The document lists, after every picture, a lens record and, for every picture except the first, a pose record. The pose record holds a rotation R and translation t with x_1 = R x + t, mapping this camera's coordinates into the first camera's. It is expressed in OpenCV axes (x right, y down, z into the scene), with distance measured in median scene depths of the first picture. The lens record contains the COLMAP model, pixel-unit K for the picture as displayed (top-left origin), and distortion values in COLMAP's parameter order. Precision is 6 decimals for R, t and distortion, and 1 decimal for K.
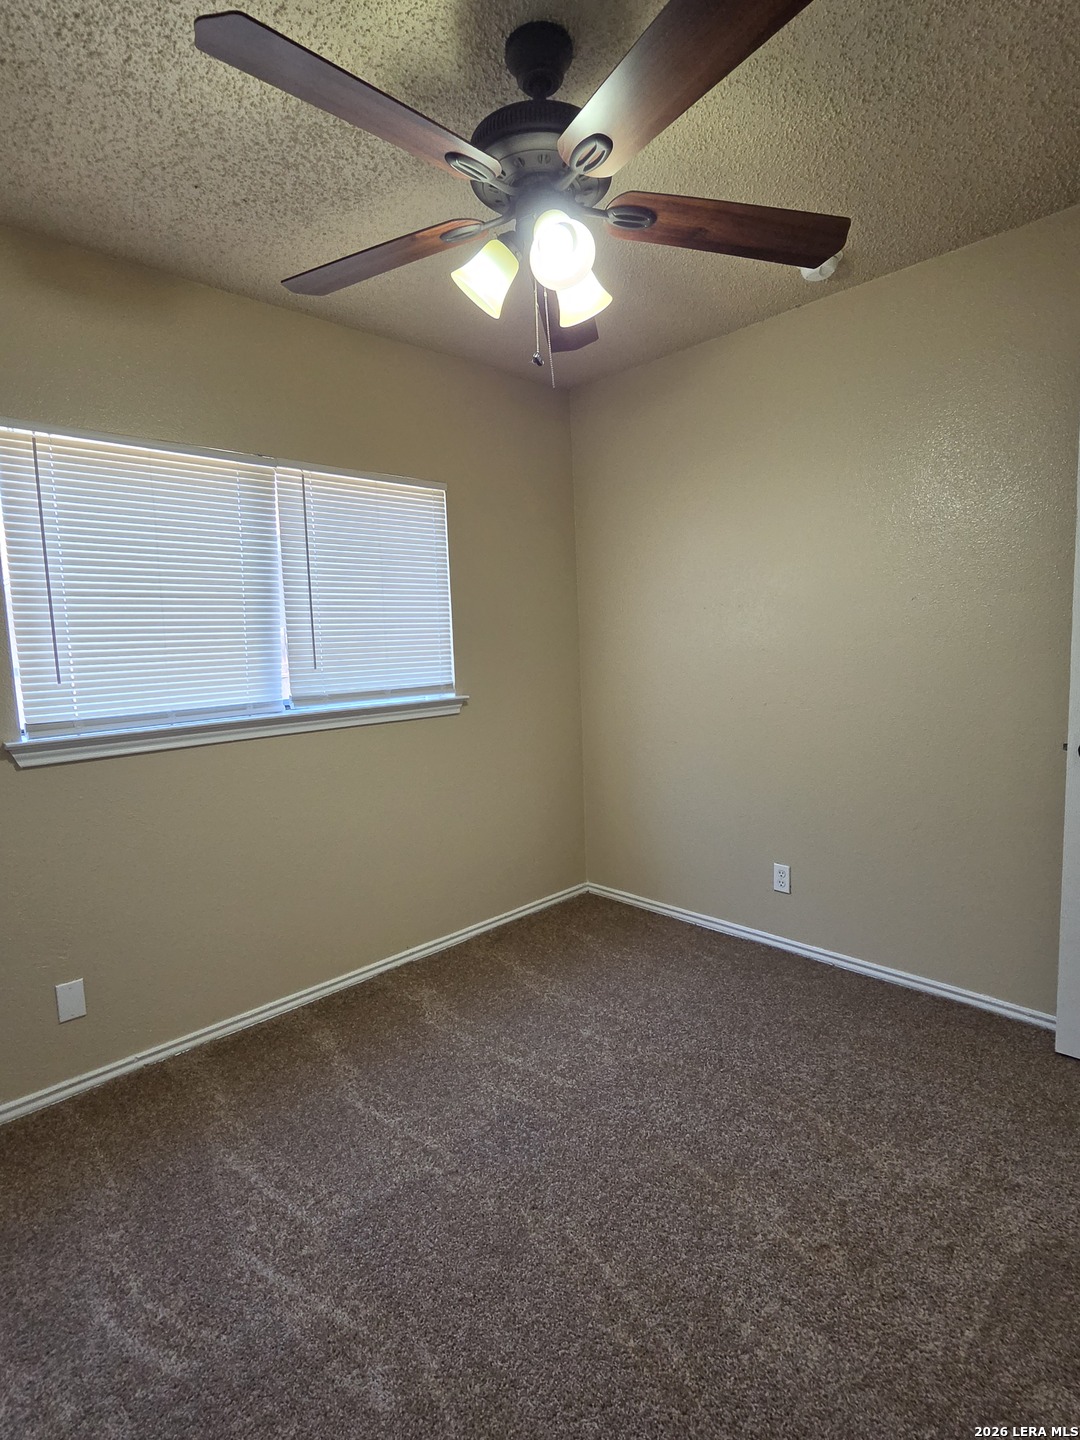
lens RADIAL K [[729.5, 0, 531.6], [0, 729.5, 717.0], [0, 0, 1]] dist [-0.013604, 0.006371]
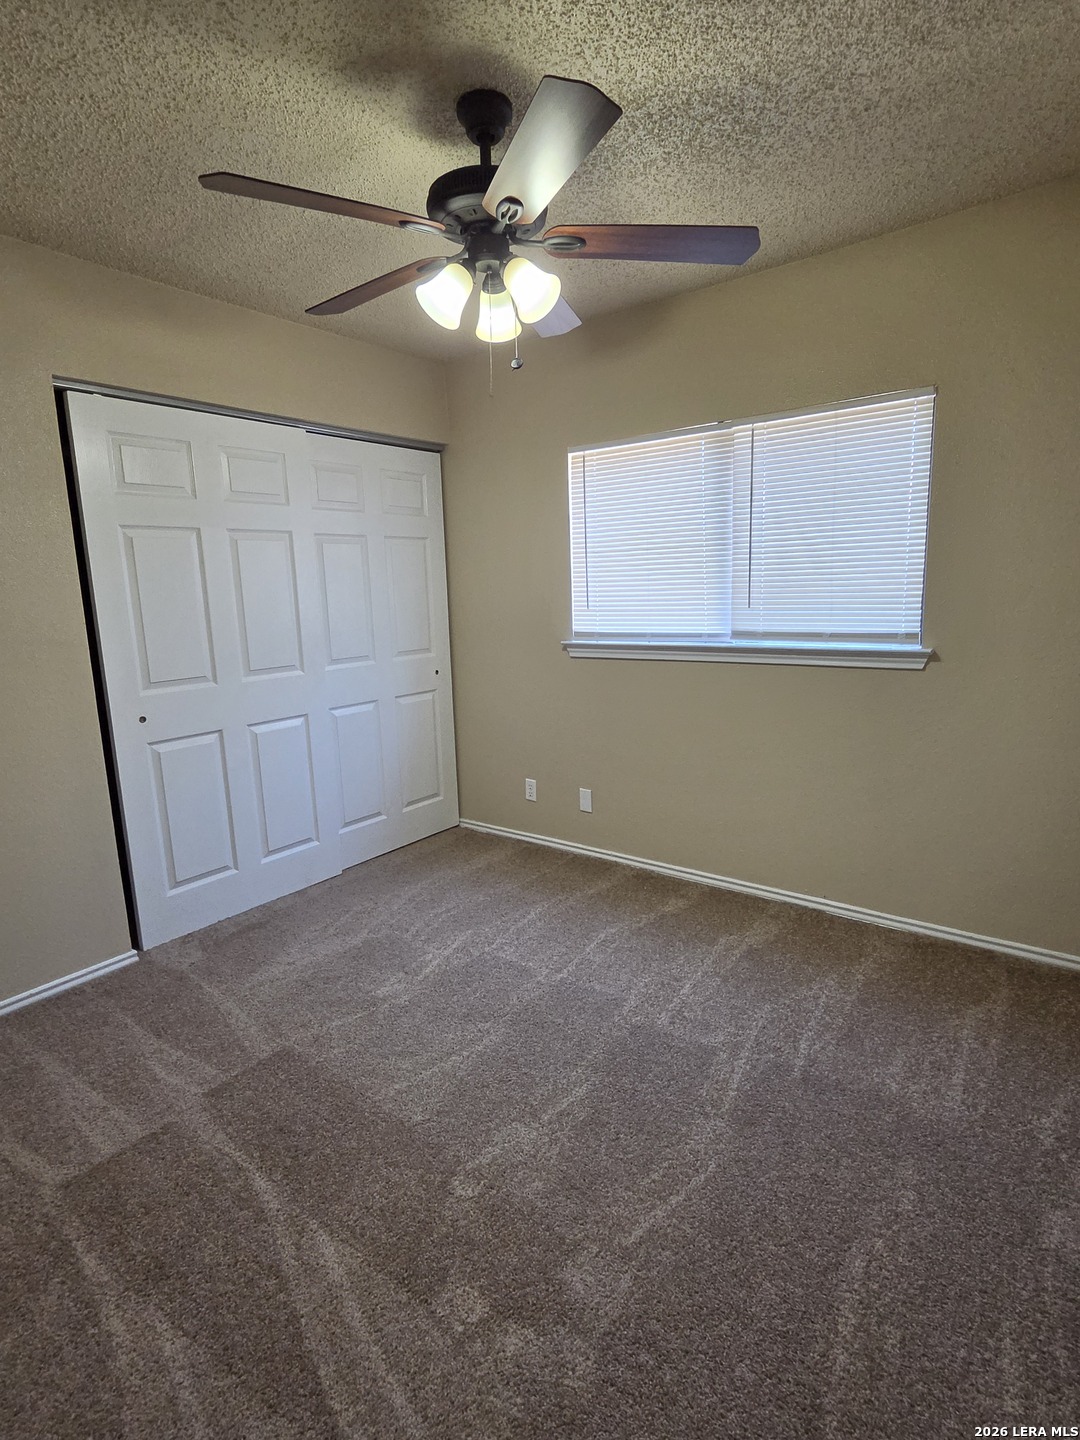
lens RADIAL K [[729.5, 0, 534.0], [0, 729.5, 721.5], [0, 0, 1]] dist [-0.013604, 0.006371]
pose [[0.138110, 0.211444, -0.967583, 0.773765], [-0.074351, 0.976402, 0.202758, -0.097533], [0.987622, 0.043938, 0.150572, 0.516082]]
